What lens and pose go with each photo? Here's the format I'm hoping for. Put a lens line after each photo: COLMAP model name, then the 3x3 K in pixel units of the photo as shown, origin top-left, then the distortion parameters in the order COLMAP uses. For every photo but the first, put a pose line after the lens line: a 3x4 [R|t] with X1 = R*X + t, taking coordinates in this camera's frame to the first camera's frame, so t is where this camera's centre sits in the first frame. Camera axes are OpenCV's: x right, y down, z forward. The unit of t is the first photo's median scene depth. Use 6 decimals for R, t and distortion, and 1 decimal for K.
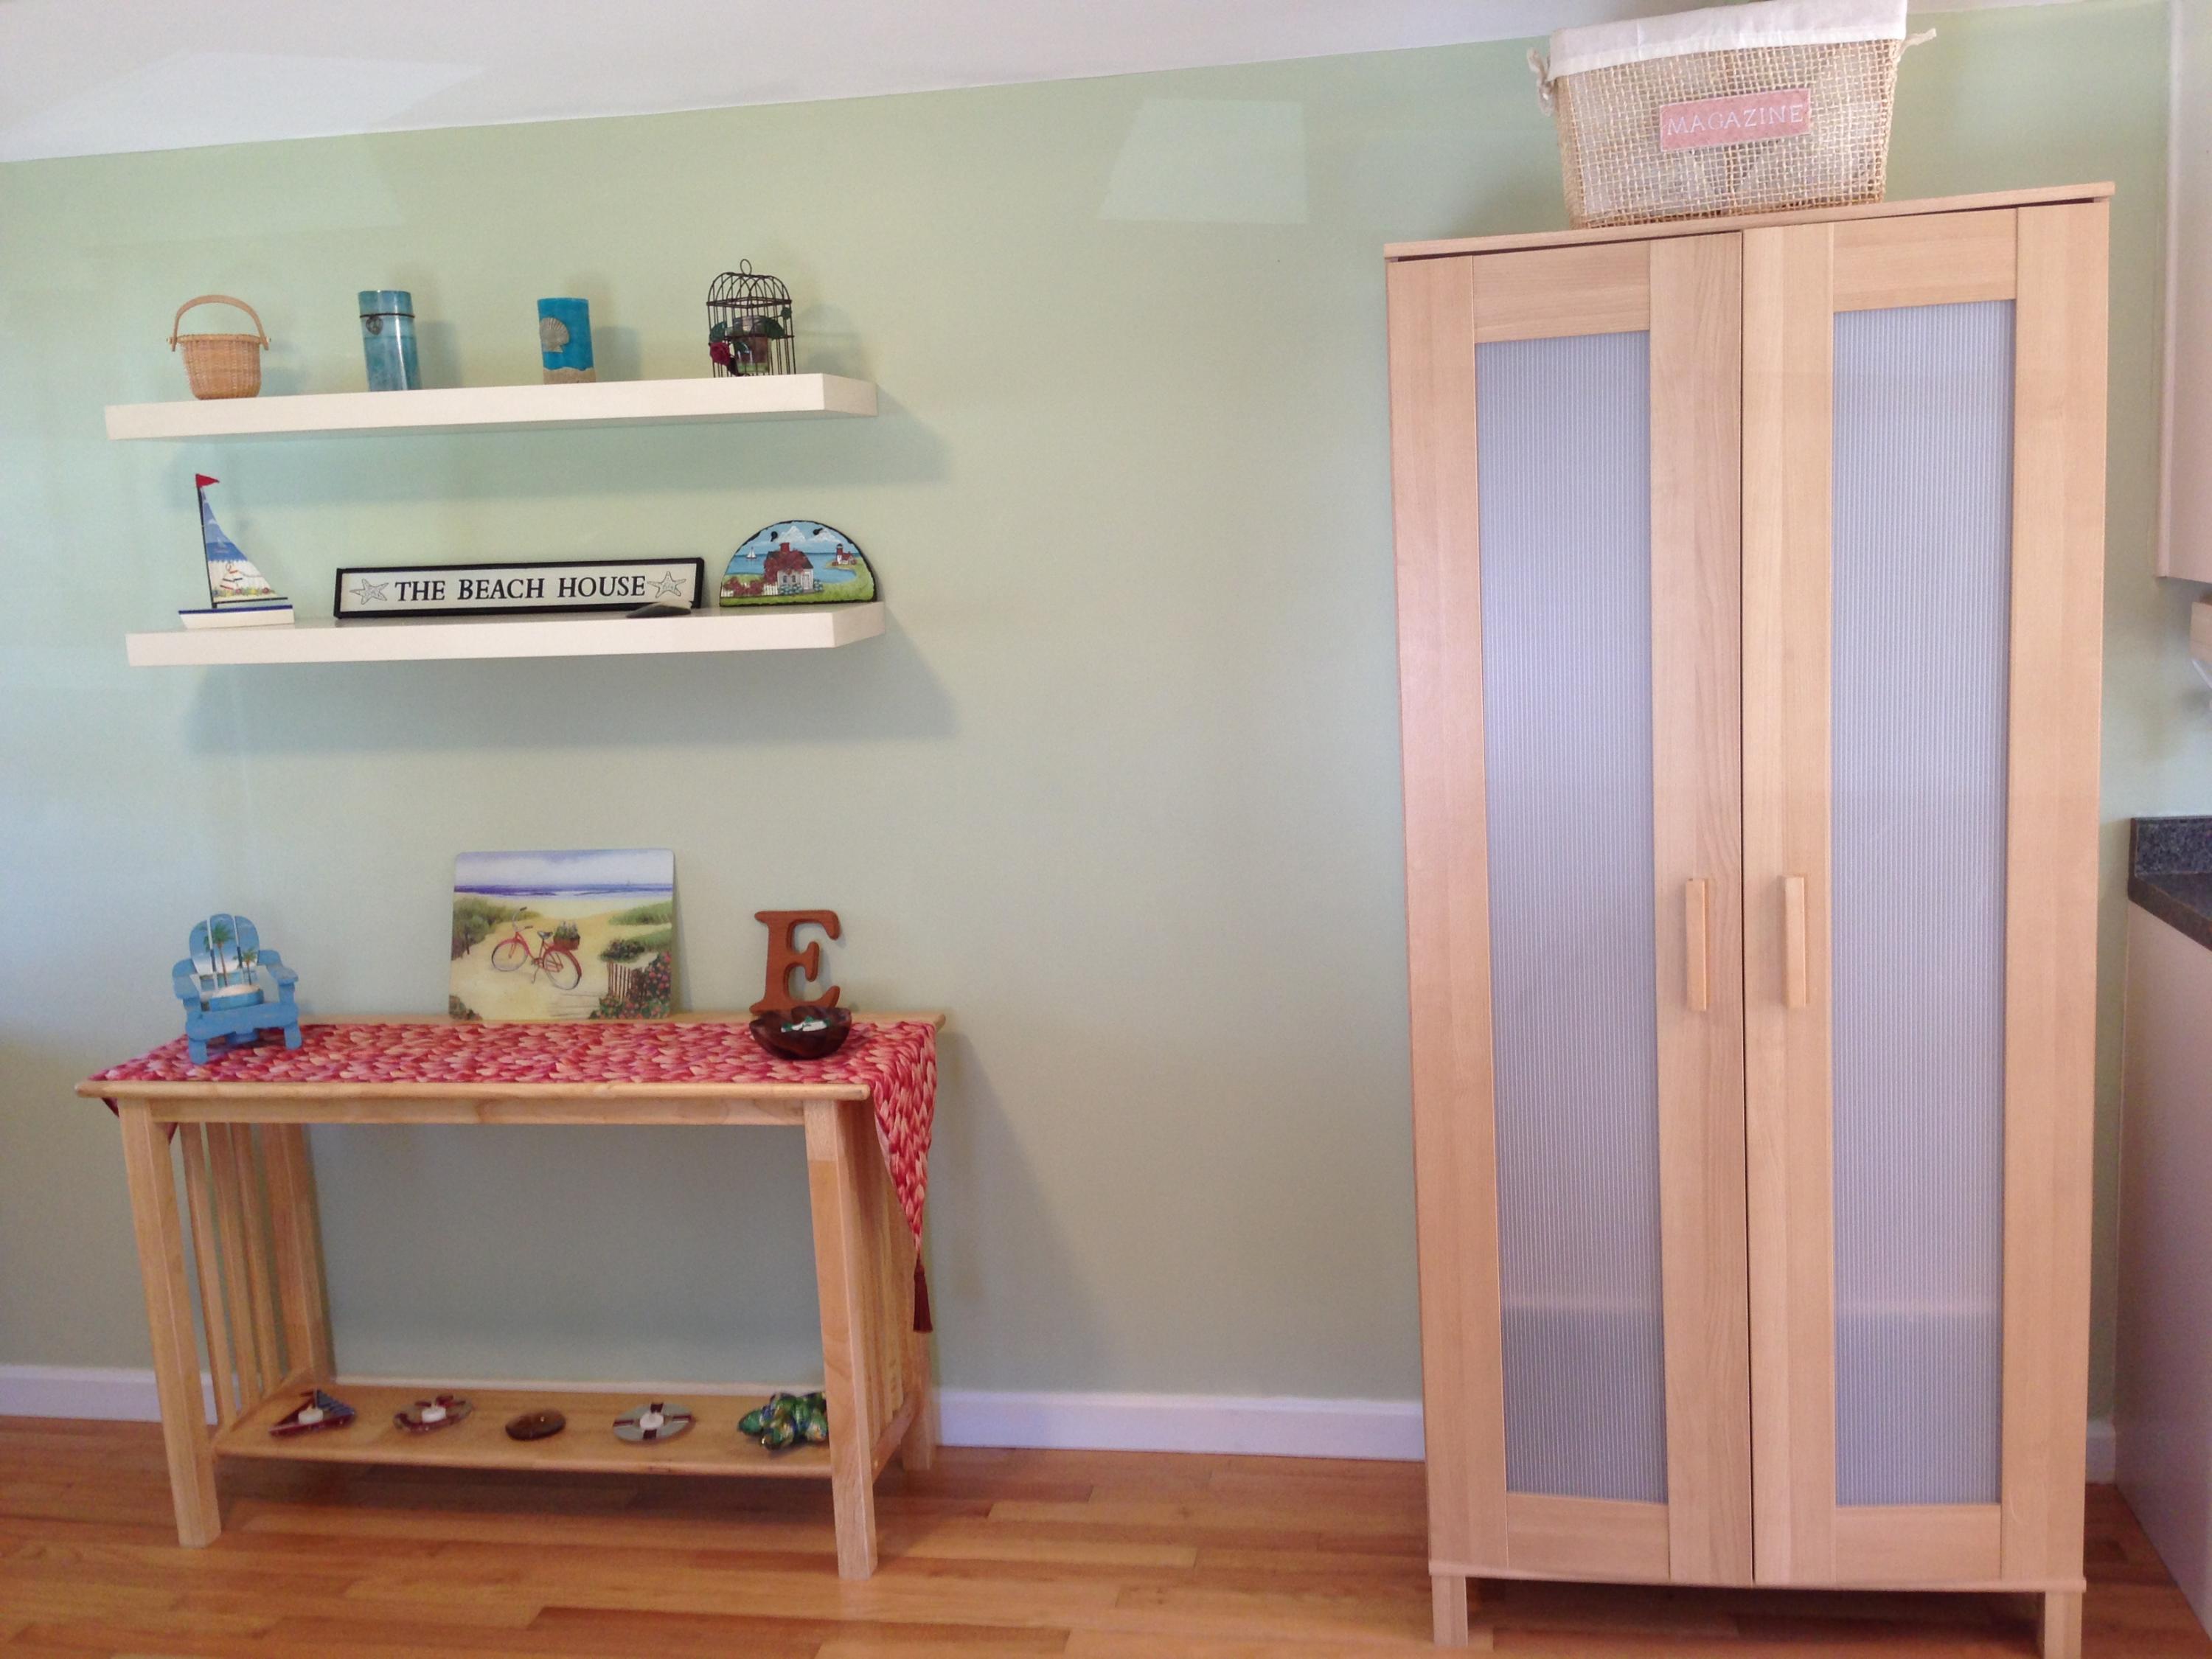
lens RADIAL K [[2041.2, 0, 1124.8], [0, 2041.2, 825.7], [0, 0, 1]] dist [0.062292, 0.000000]
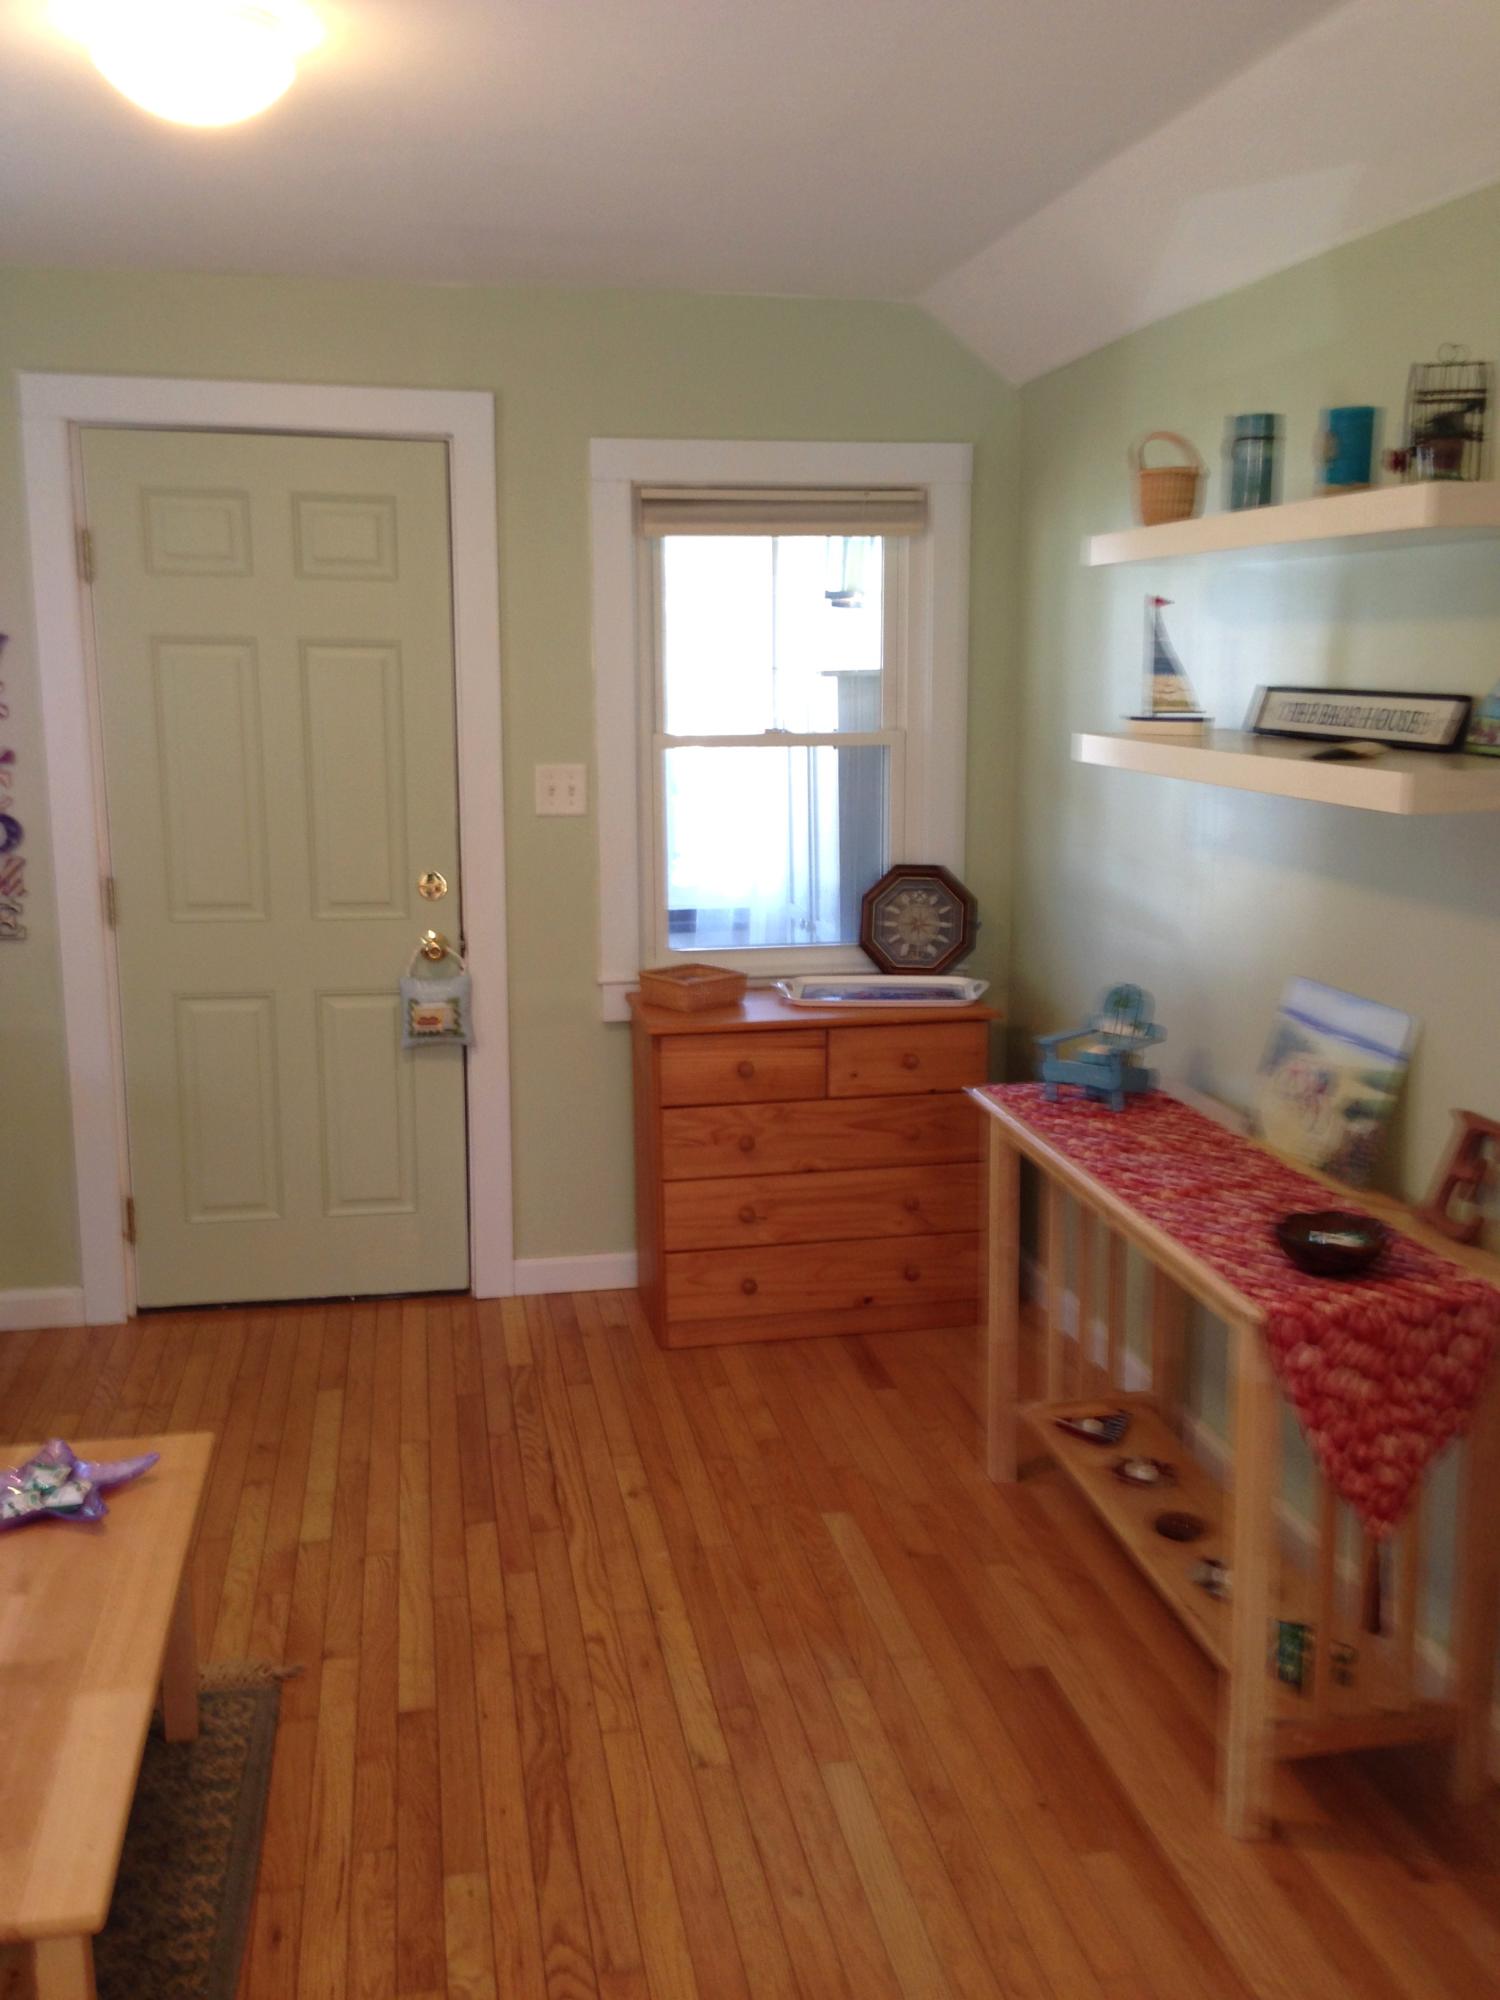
lens RADIAL K [[1845.6, 0, 765.1], [0, 1845.6, 1013.0], [0, 0, 1]] dist [0.062292, 0.000000]
pose [[0.345485, 0.221990, -0.911790, 0.442767], [-0.156656, 0.971627, 0.177200, -0.093947], [0.925256, 0.081617, 0.370459, 0.443488]]
